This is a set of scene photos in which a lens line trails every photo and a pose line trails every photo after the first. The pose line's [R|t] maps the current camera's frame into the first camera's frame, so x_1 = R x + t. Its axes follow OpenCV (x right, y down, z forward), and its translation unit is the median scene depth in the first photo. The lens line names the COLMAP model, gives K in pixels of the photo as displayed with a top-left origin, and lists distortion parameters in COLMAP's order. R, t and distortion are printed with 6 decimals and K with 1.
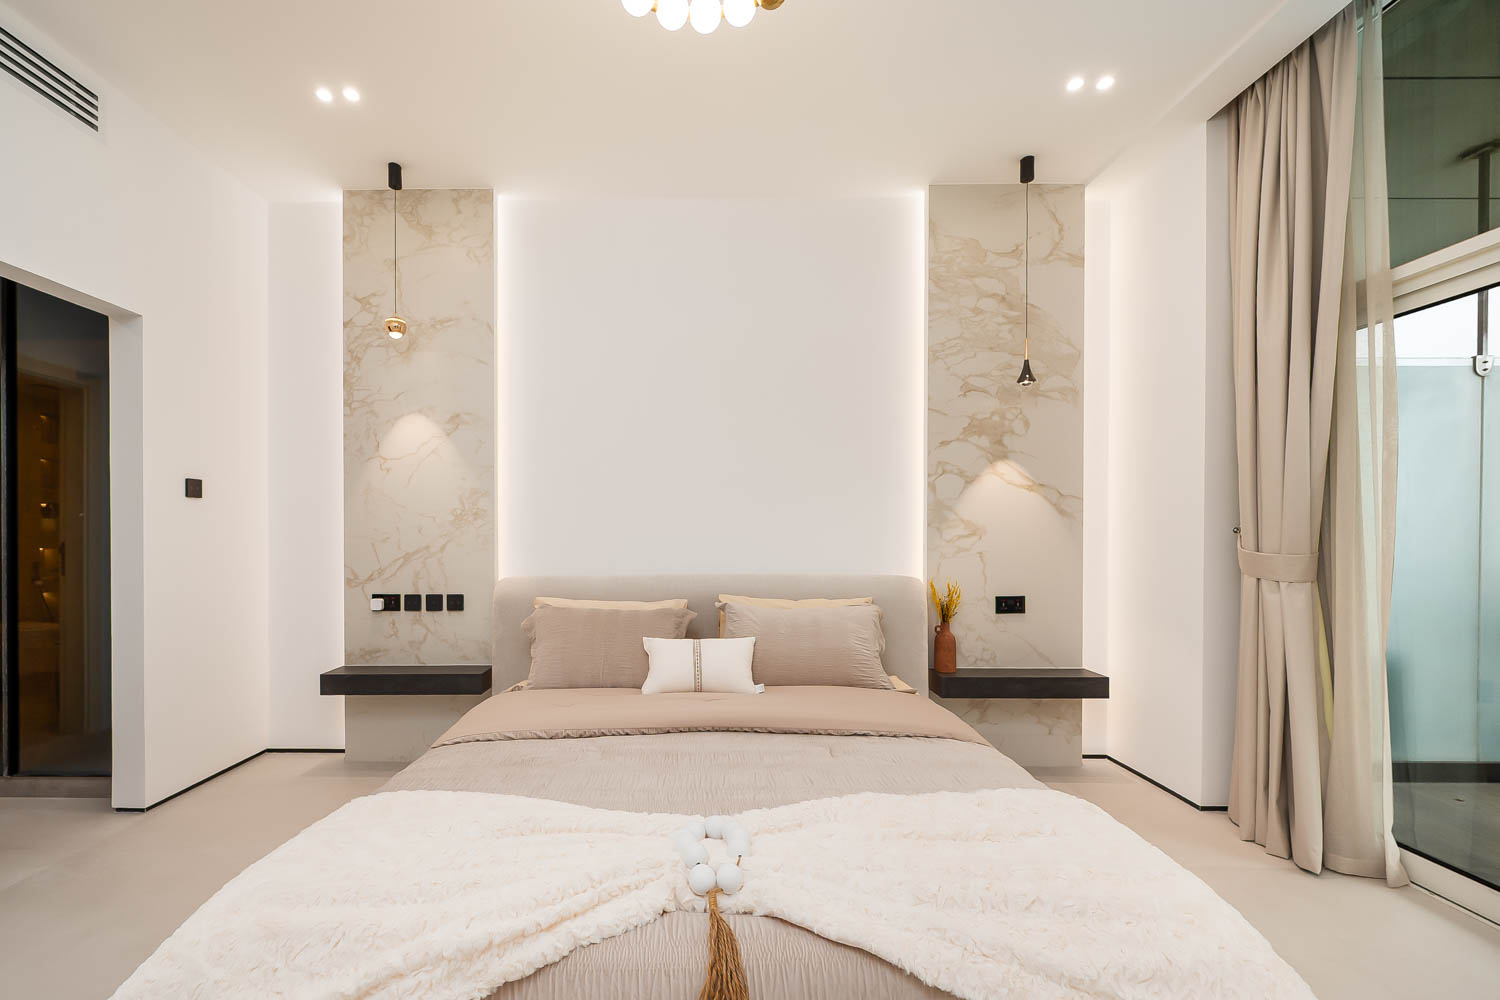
lens RADIAL K [[600.2, 0, 786.5], [0, 600.2, 547.1], [0, 0, 1]] dist [-0.004926, -0.000550]
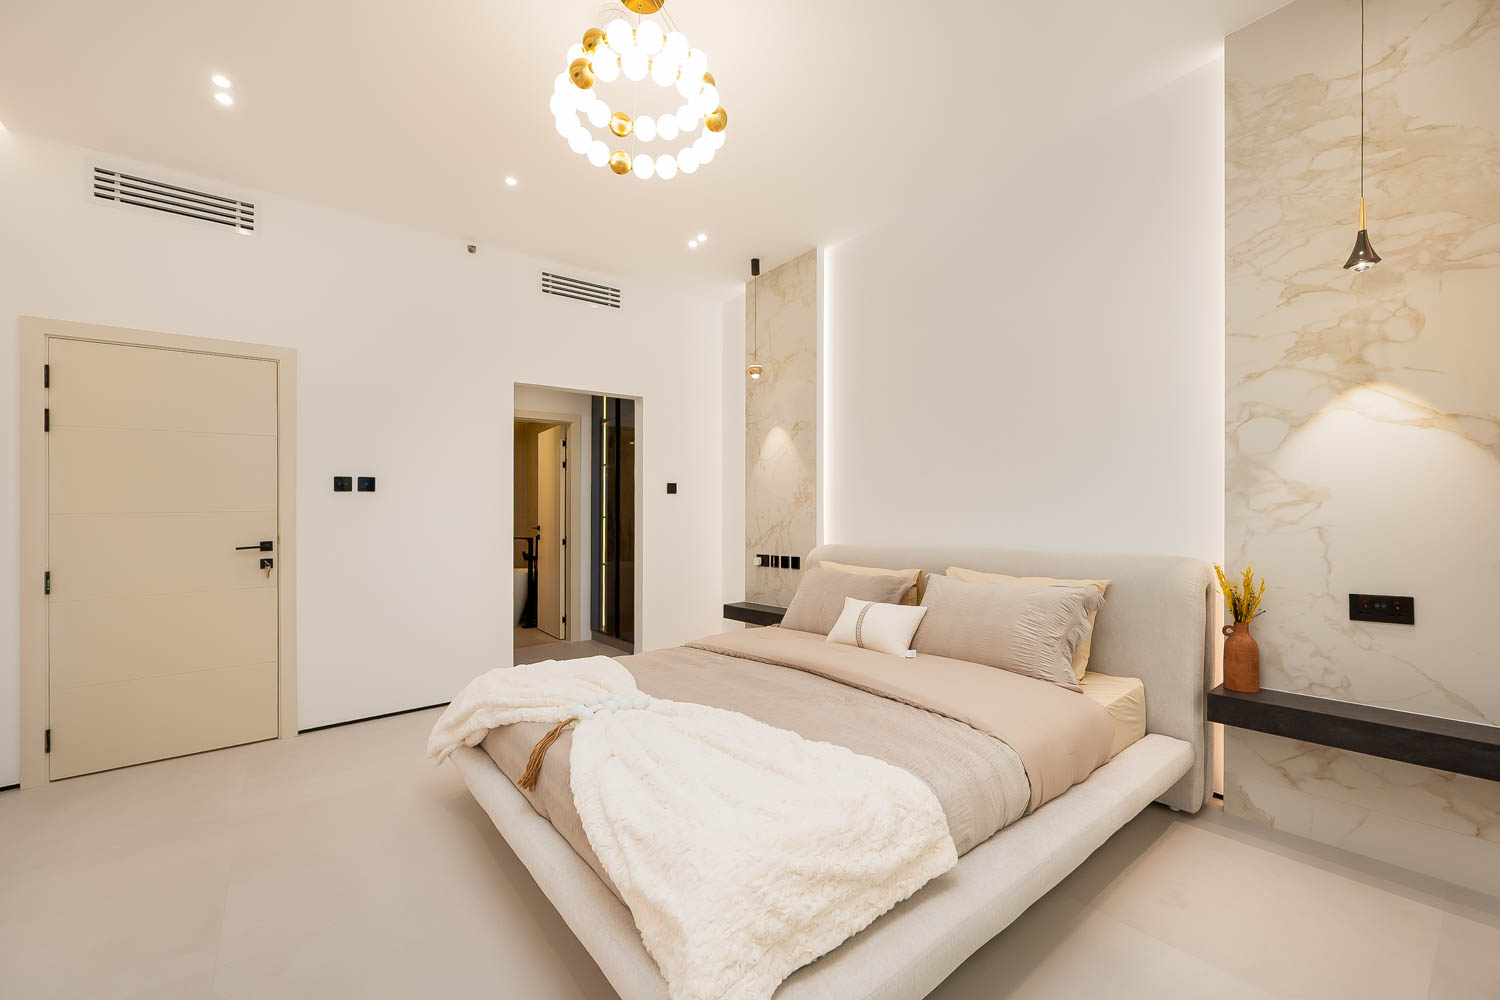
lens RADIAL K [[600.2, 0, 760.1], [0, 600.2, 511.0], [0, 0, 1]] dist [-0.004926, -0.000550]
pose [[0.634736, -0.017143, -0.772539, 0.441605], [0.005250, 0.999826, -0.017873, -0.000518], [0.772711, 0.007289, 0.634716, 0.080636]]
